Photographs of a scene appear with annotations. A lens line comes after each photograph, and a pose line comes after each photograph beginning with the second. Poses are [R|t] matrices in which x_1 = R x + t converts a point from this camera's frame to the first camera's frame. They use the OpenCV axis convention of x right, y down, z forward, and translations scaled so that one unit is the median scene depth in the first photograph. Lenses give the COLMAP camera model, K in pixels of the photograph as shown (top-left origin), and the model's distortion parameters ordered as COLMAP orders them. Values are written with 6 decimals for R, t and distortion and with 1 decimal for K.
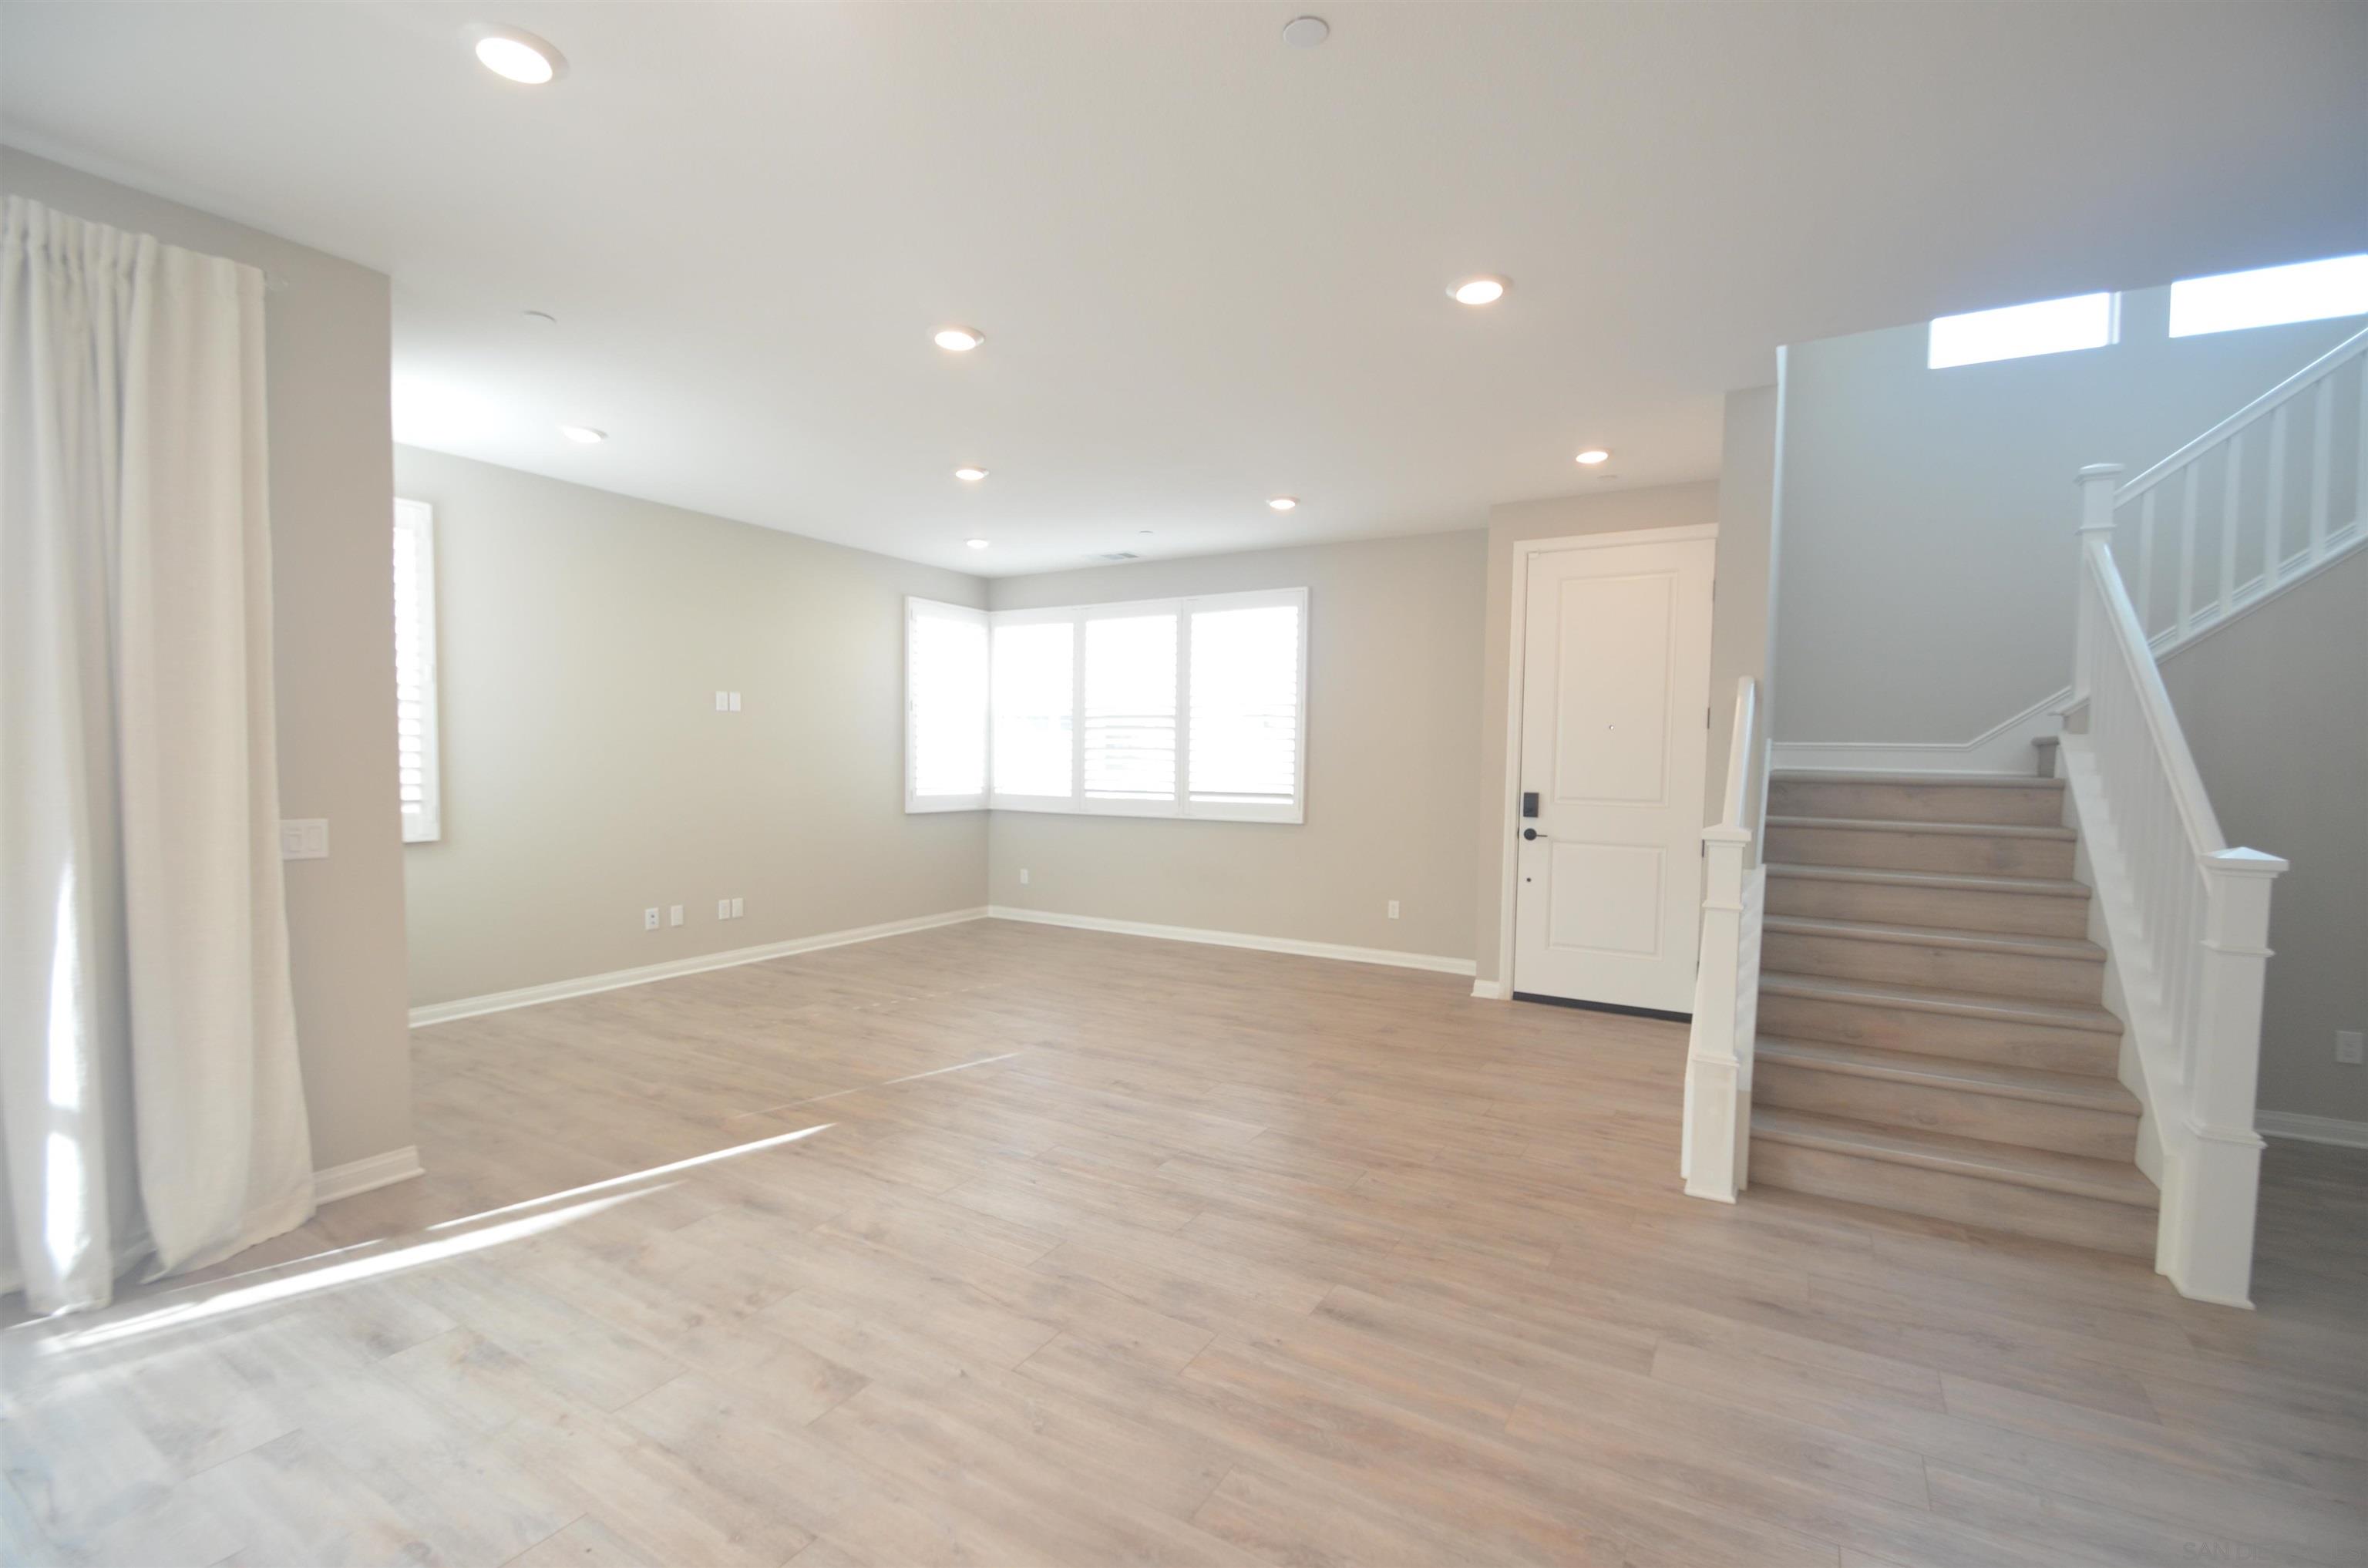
lens RADIAL K [[1033.3, 0, 1176.4], [0, 1033.3, 799.5], [0, 0, 1]] dist [0.004919, -0.009228]
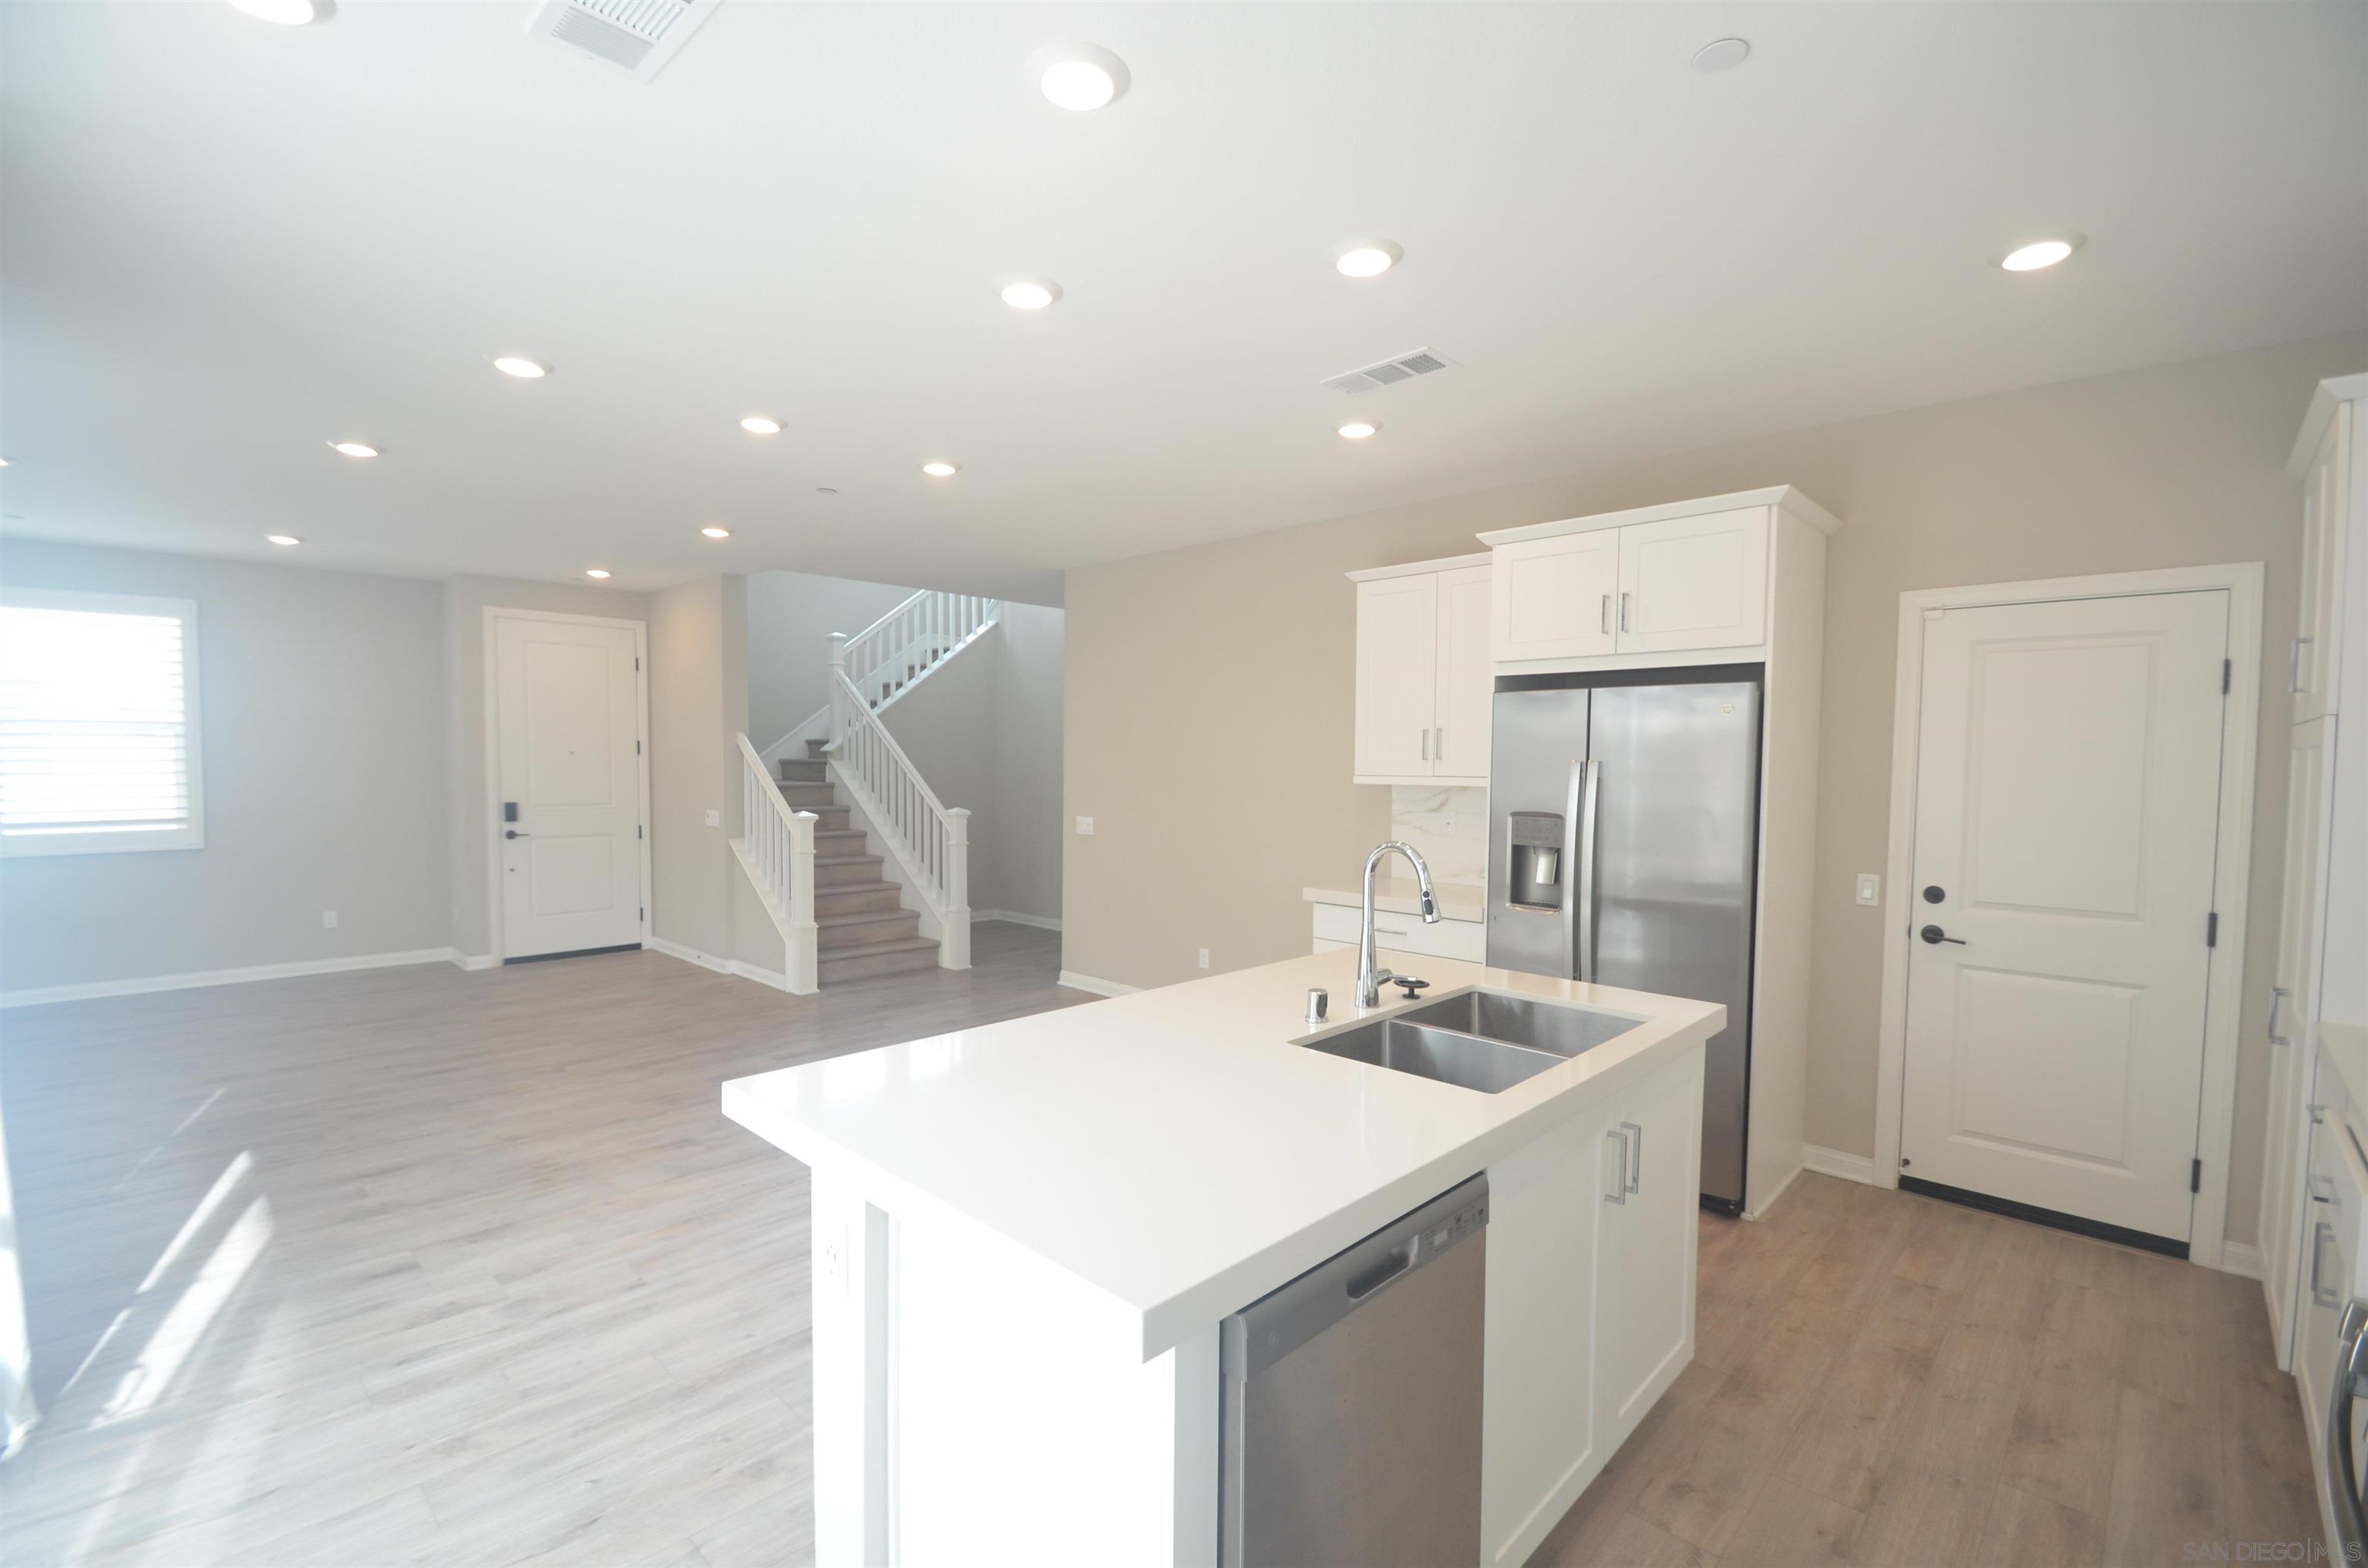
lens RADIAL K [[1033.3, 0, 1173.3], [0, 1033.3, 795.8], [0, 0, 1]] dist [0.004919, -0.009228]
pose [[0.229966, -0.045937, 0.972114, -1.019648], [0.037812, 0.998553, 0.038241, -0.046839], [-0.972464, 0.027963, 0.231371, -0.153956]]
